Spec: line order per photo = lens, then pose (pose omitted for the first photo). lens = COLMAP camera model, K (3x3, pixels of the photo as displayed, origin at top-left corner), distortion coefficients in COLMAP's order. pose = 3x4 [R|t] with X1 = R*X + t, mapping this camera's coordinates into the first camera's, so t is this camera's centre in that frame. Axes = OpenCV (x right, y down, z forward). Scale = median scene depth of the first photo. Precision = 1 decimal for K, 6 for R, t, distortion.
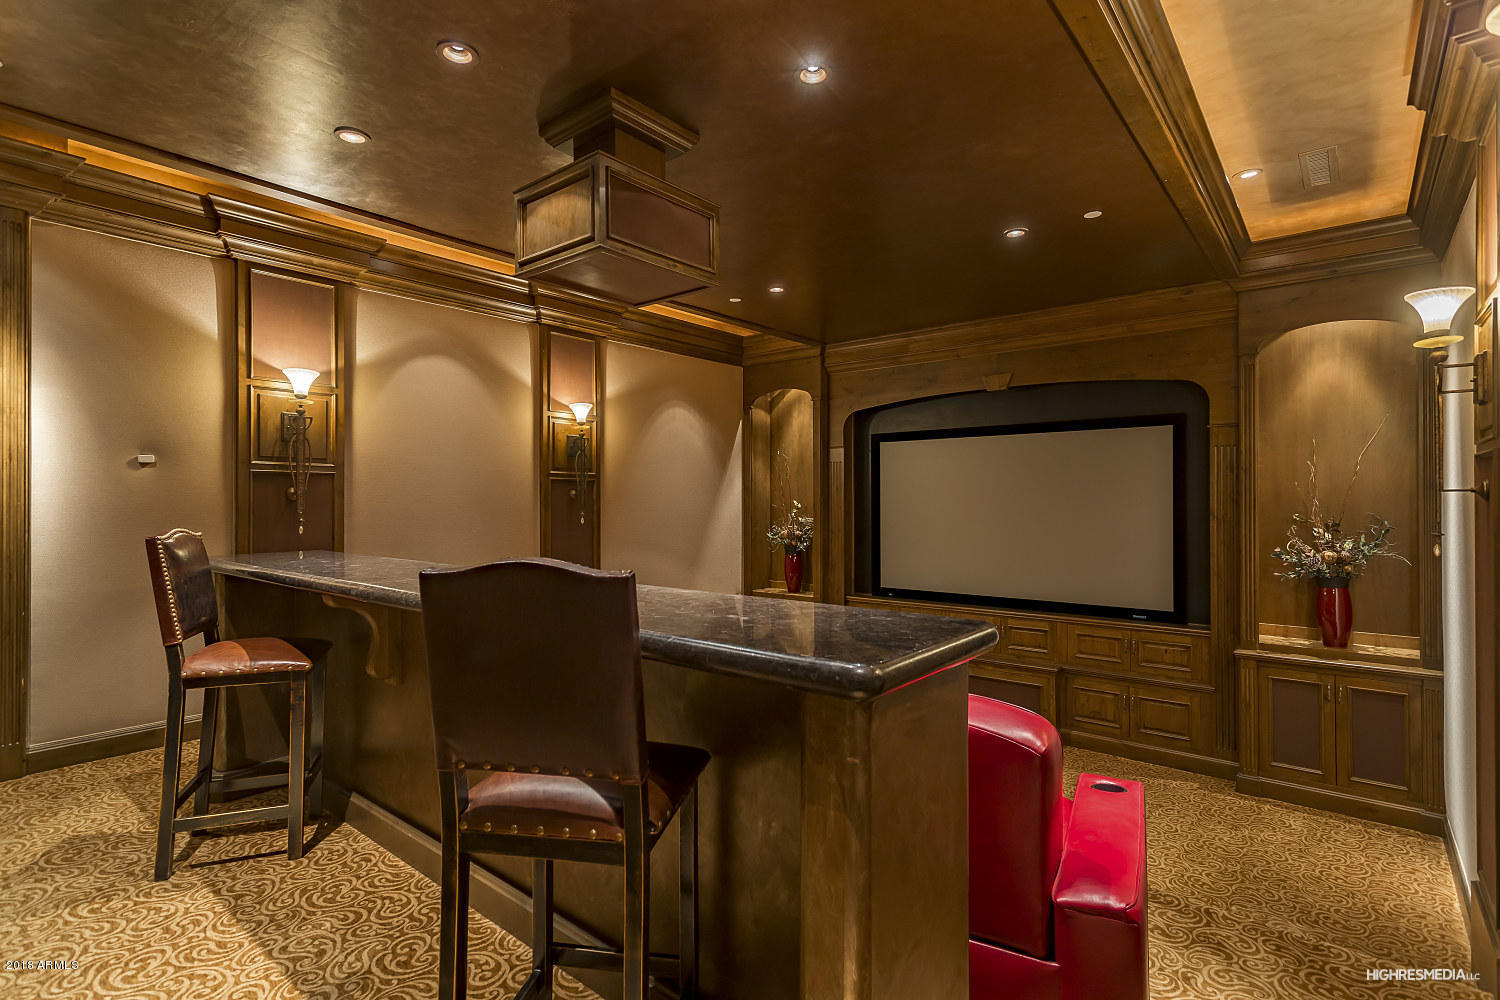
lens RADIAL K [[722.2, 0, 738.4], [0, 722.2, 497.6], [0, 0, 1]] dist [0.002629, 0.001105]
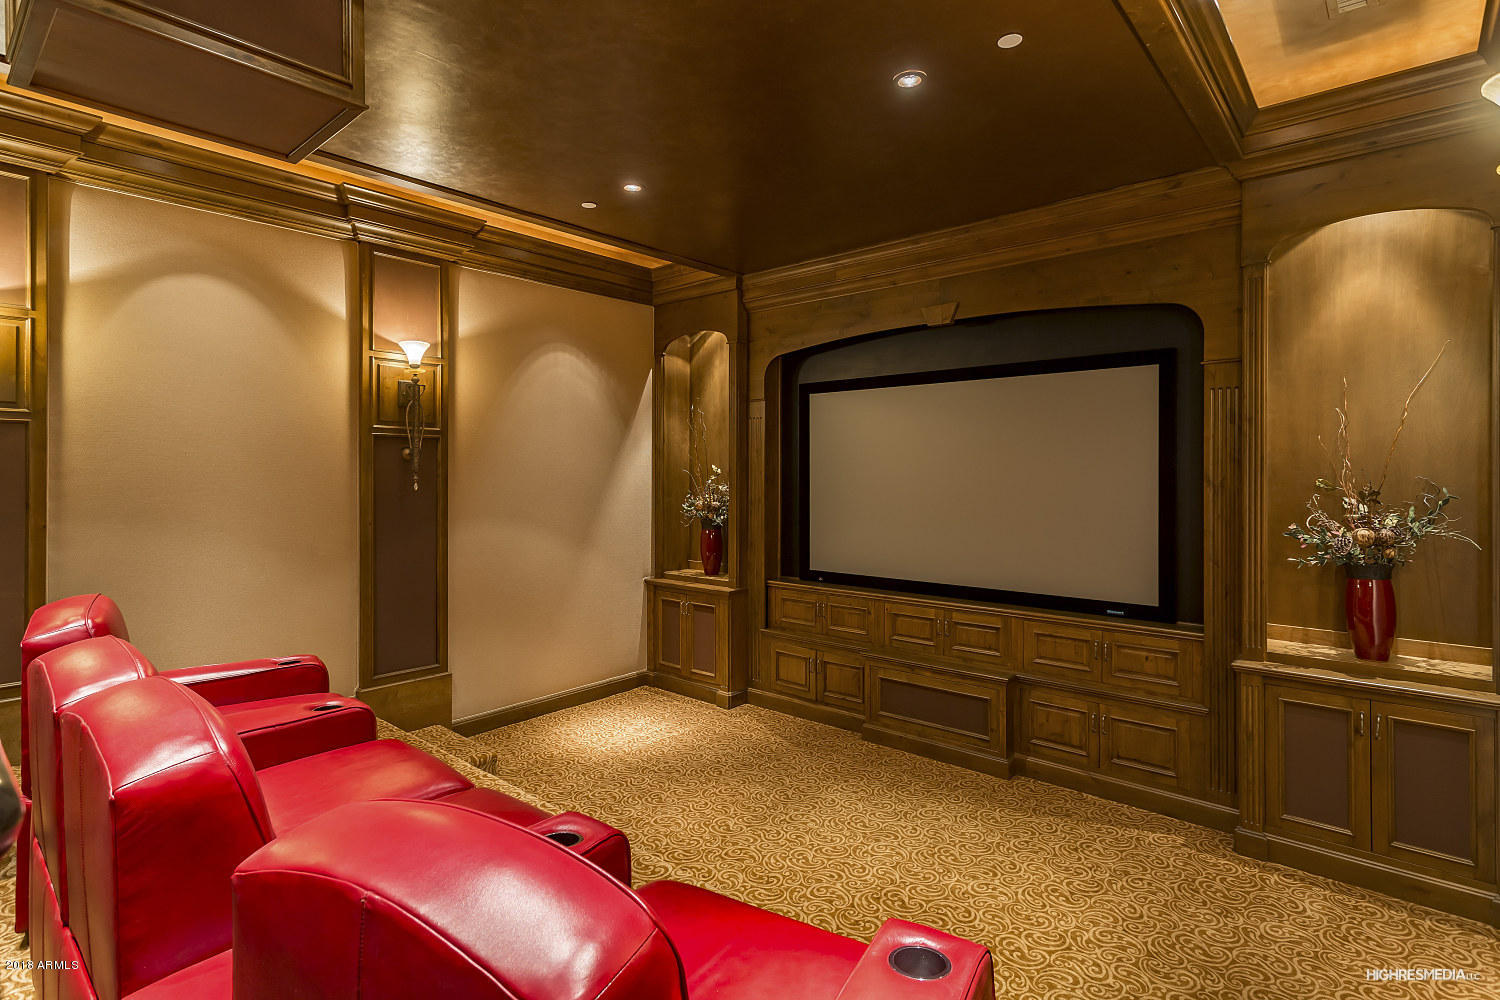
lens RADIAL K [[725.3, 0, 745.5], [0, 725.3, 475.3], [0, 0, 1]] dist [0.001963, 0.001219]
pose [[0.999427, 0.002007, -0.033794, 0.191486], [-0.001807, 0.999981, 0.005926, 0.014544], [0.033805, -0.005862, 0.999411, 0.217040]]
